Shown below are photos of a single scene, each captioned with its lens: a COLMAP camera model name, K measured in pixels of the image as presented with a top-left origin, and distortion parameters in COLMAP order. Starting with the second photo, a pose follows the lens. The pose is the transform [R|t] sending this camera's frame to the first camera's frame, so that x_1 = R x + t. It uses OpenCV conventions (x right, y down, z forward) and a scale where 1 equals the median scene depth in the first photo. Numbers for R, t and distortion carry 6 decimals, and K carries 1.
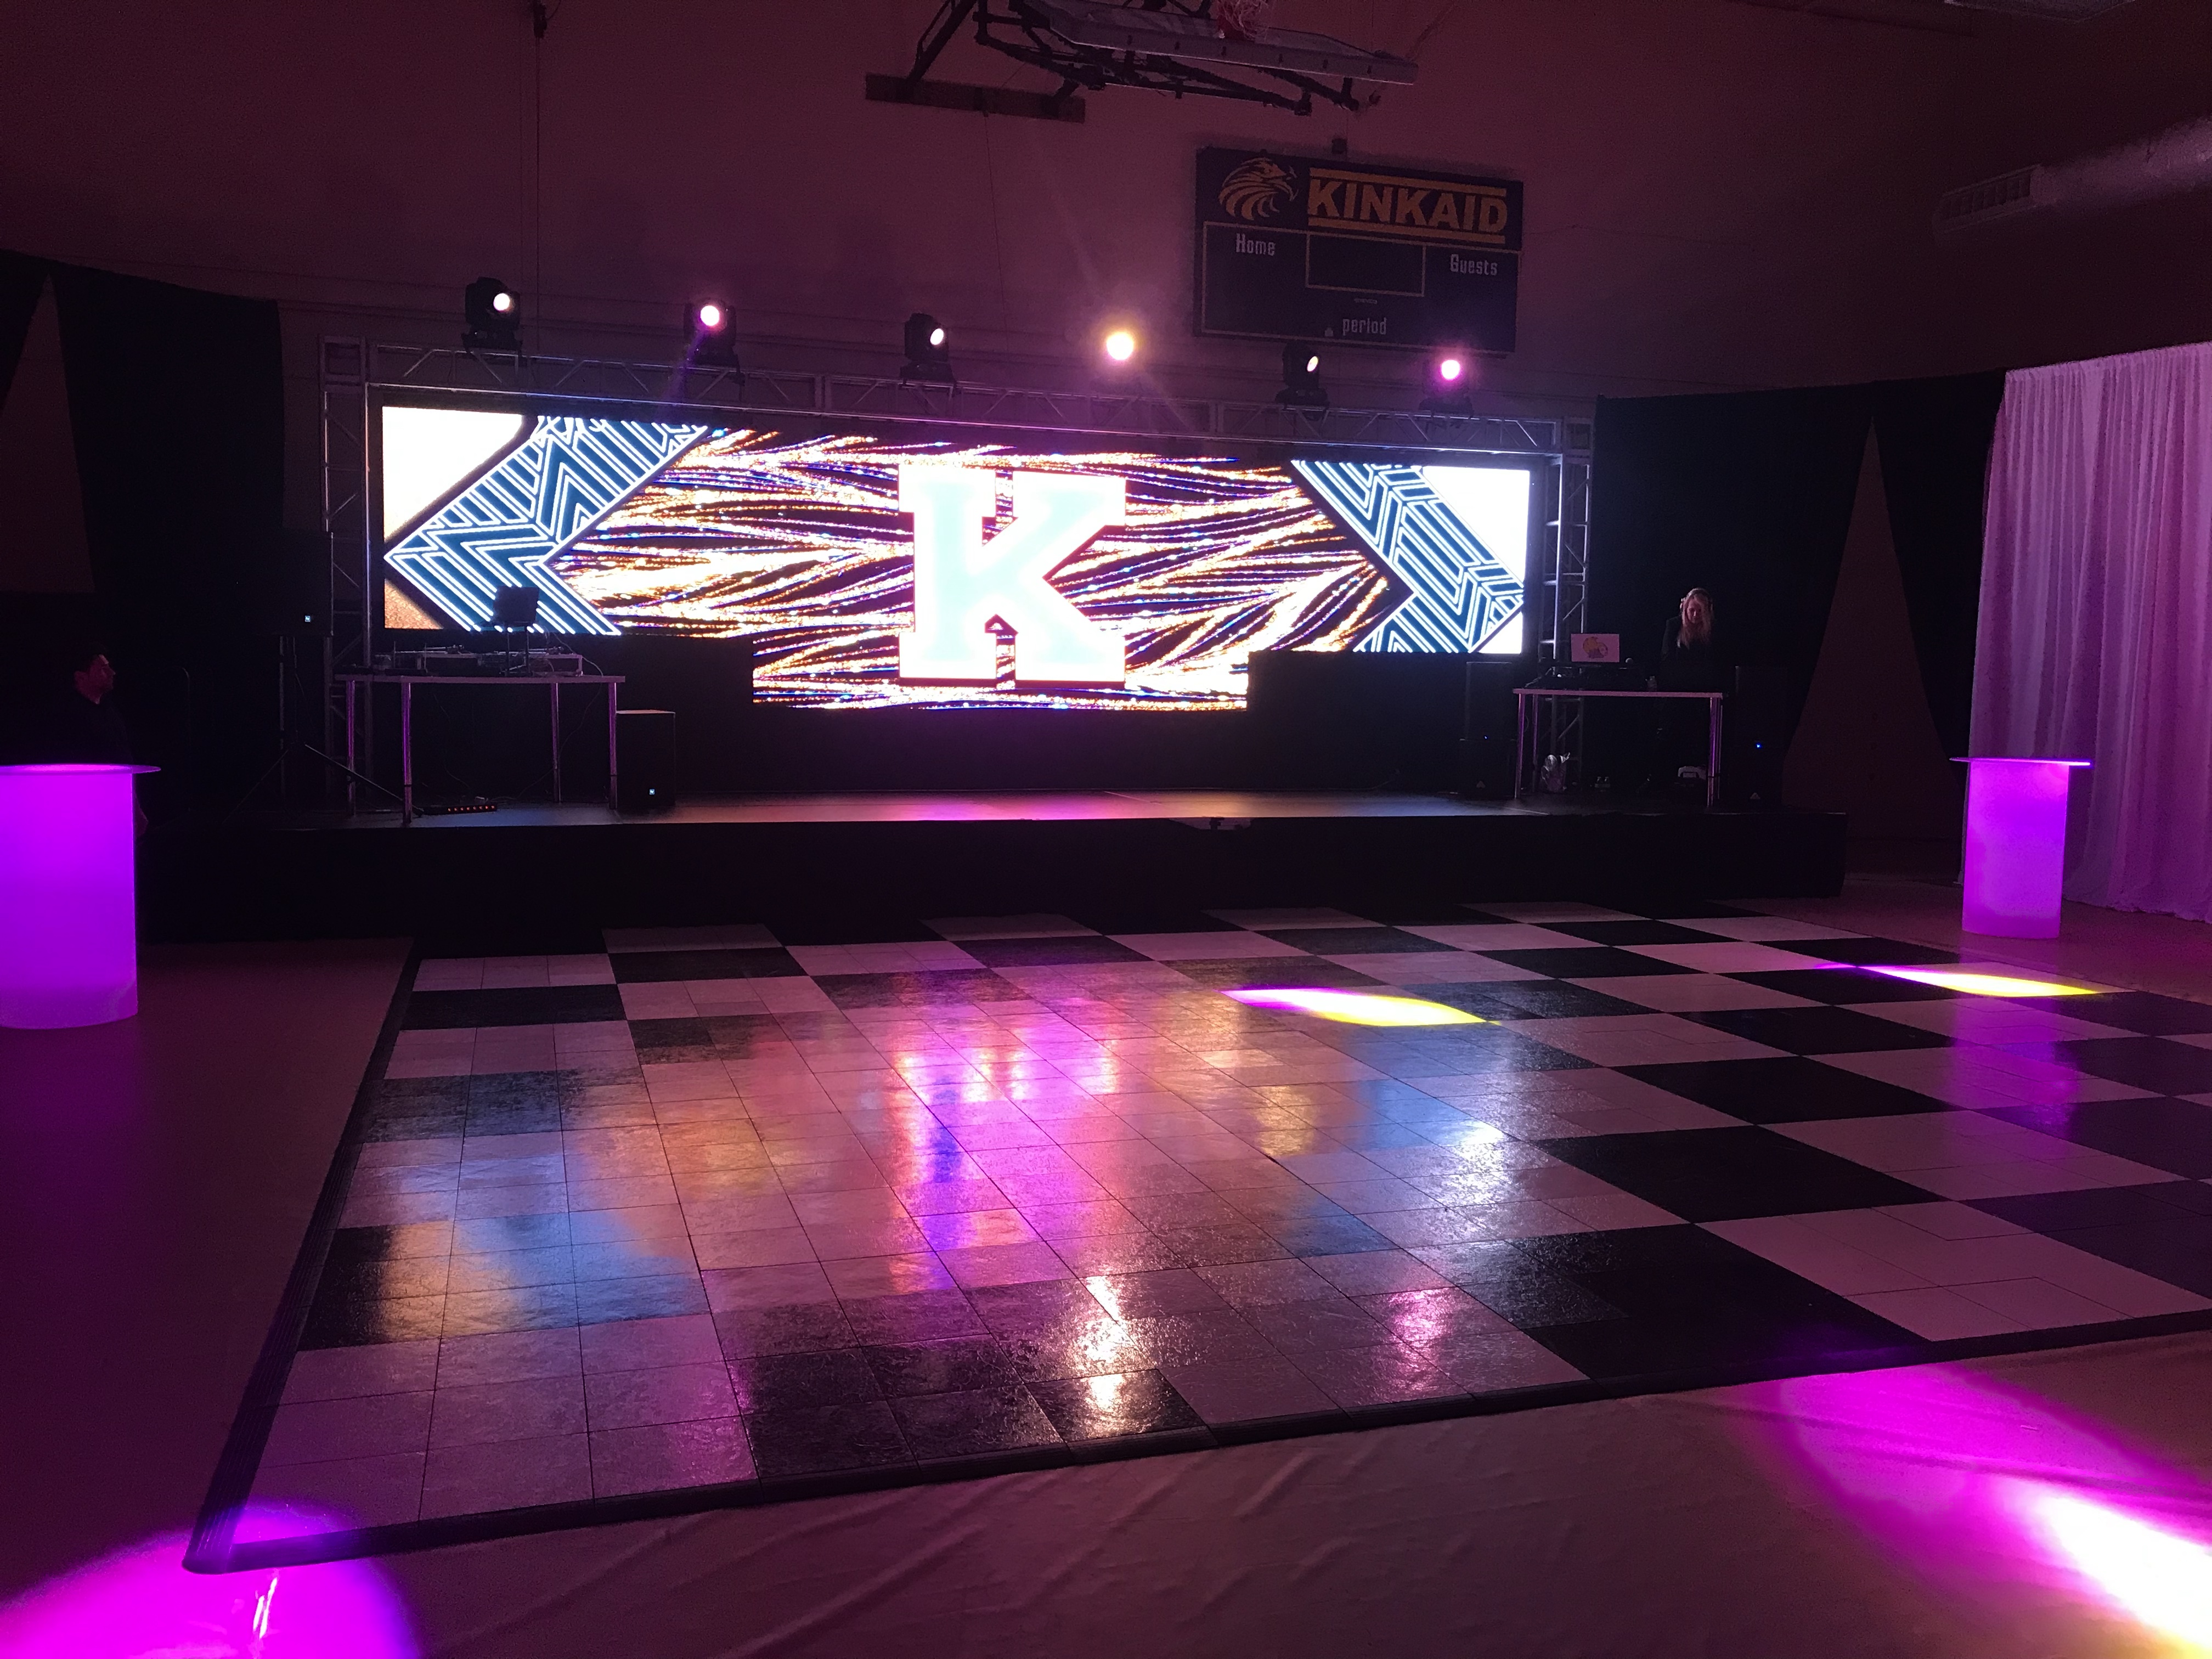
lens RADIAL K [[1806.3, 0, 1106.3], [0, 1806.3, 826.9], [0, 0, 1]] dist [0.000578, -0.000353]
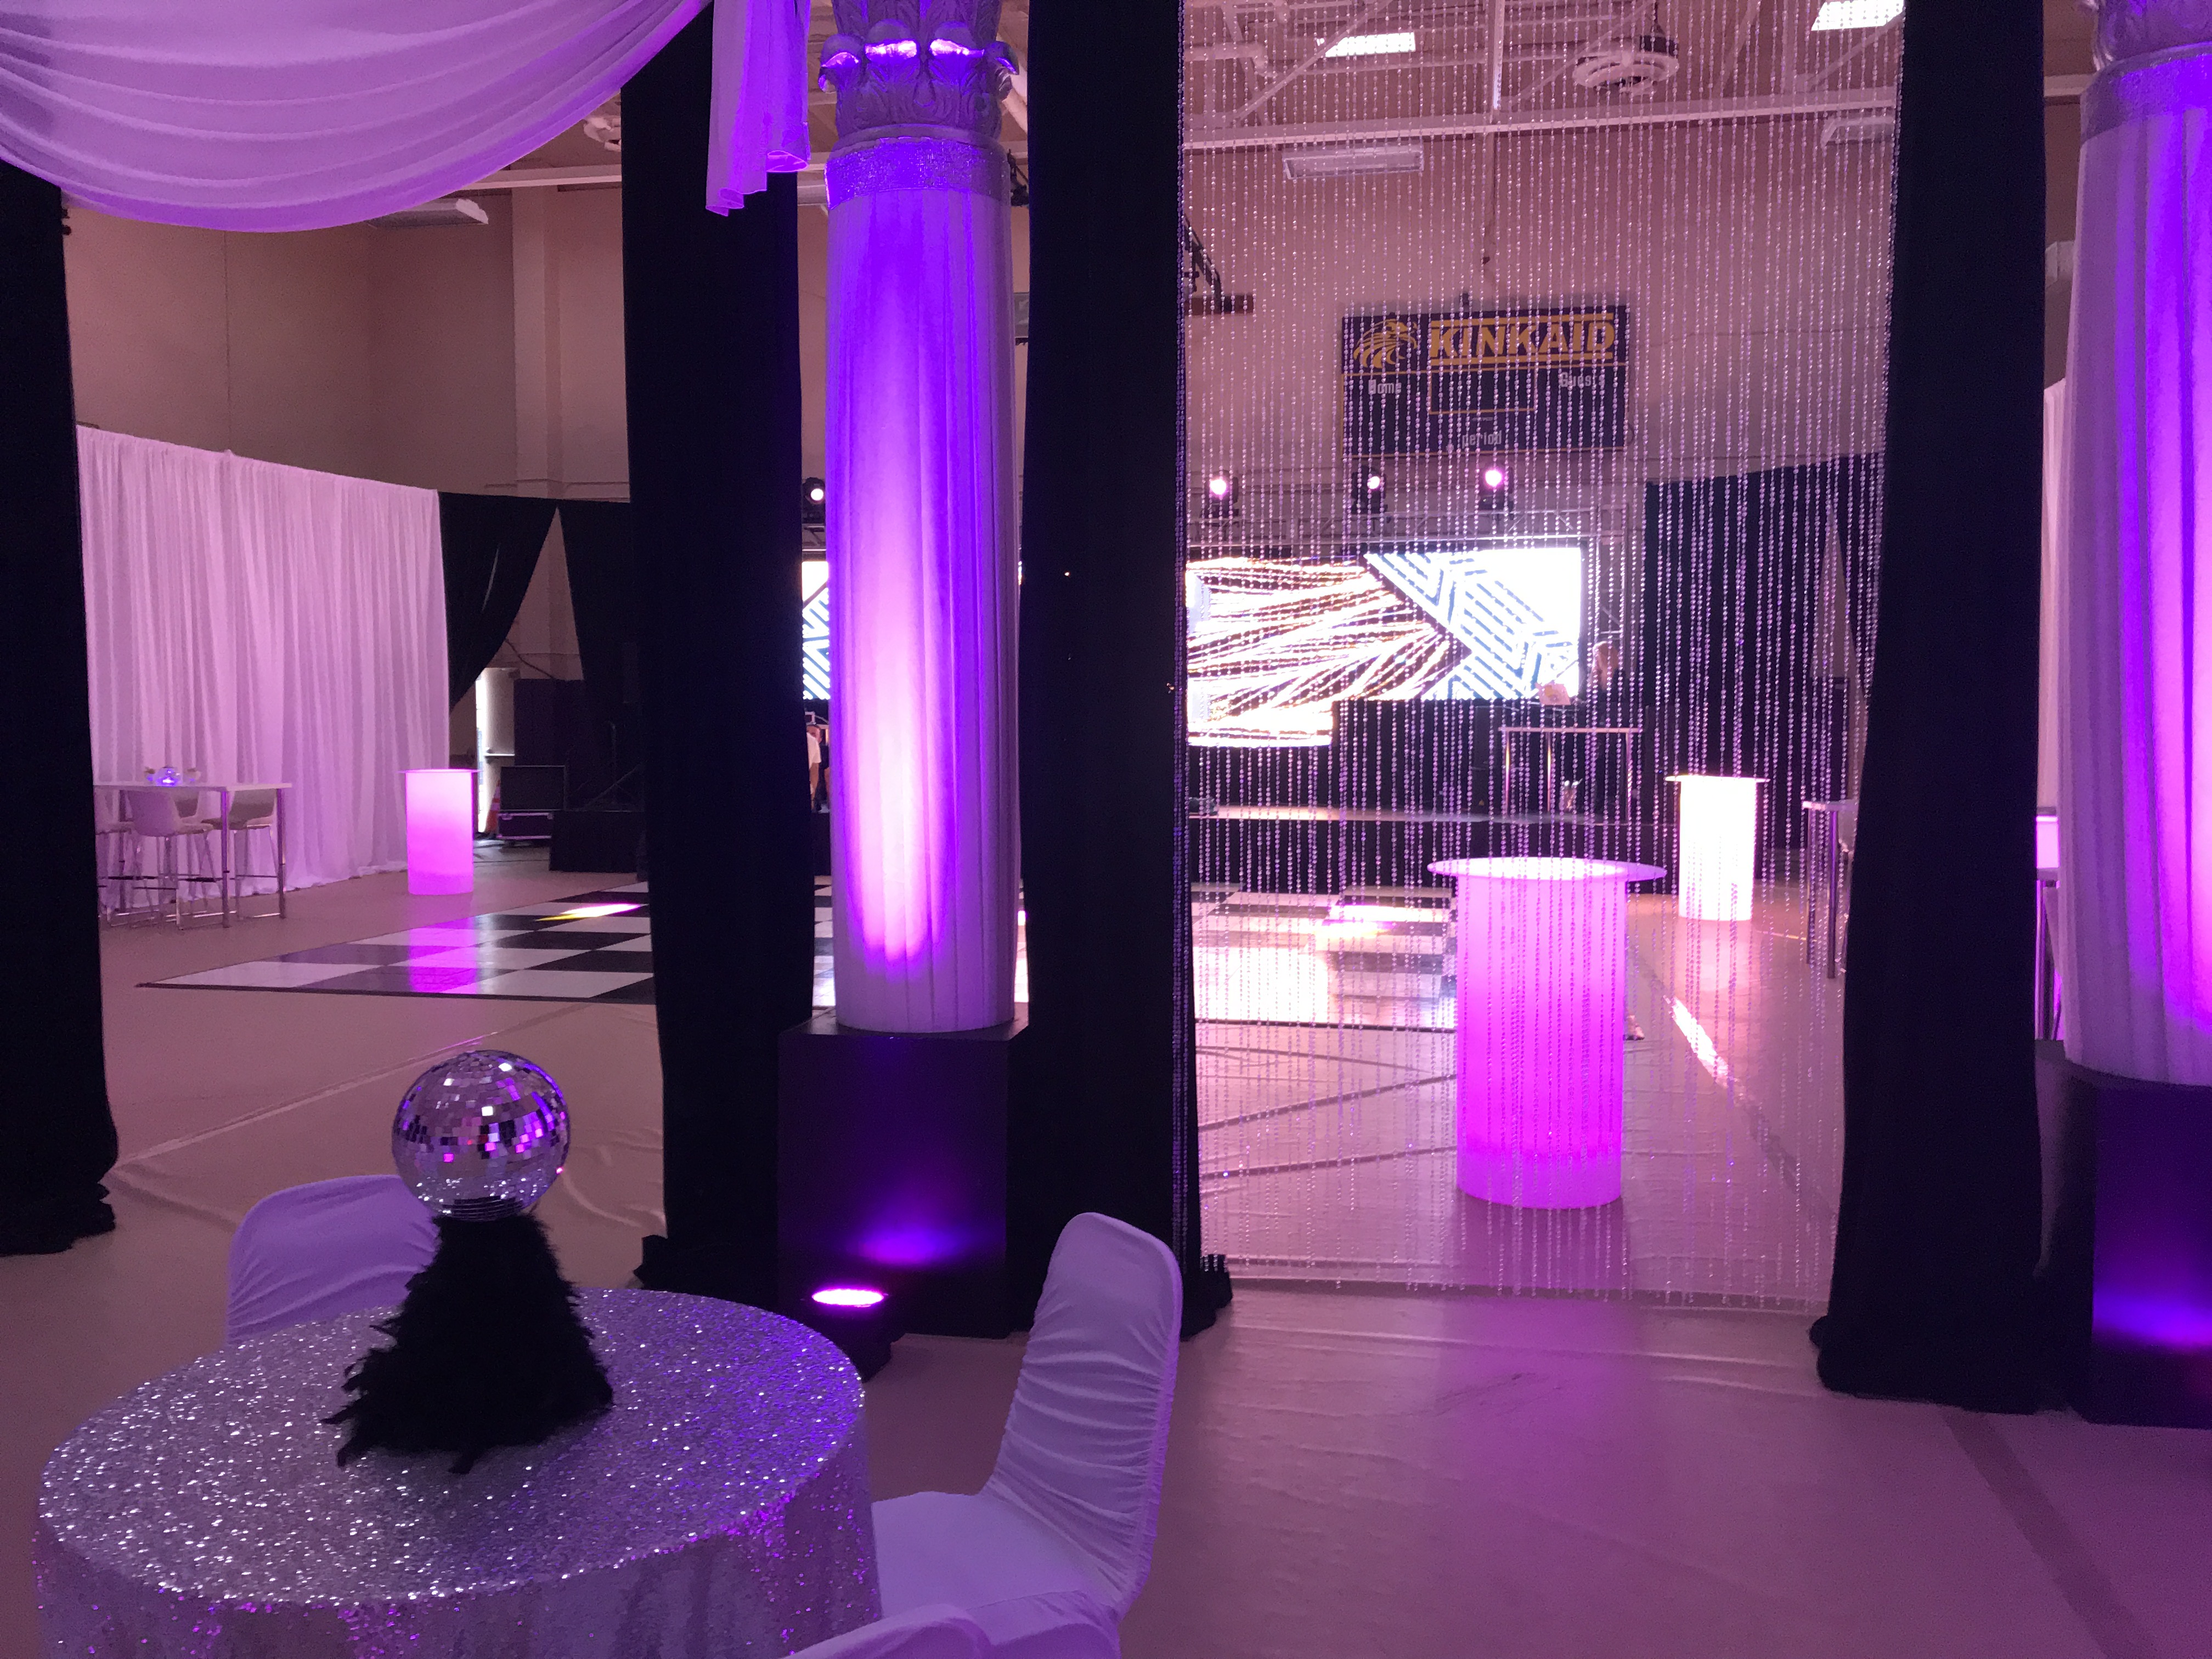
lens RADIAL K [[1806.3, 0, 1107.0], [0, 1806.3, 833.5], [0, 0, 1]] dist [0.000578, -0.000353]
pose [[0.872199, 0.019079, -0.488780, 0.570644], [-0.030796, 0.999399, -0.015944, 0.025524], [0.488182, 0.028959, 0.872261, -0.224266]]
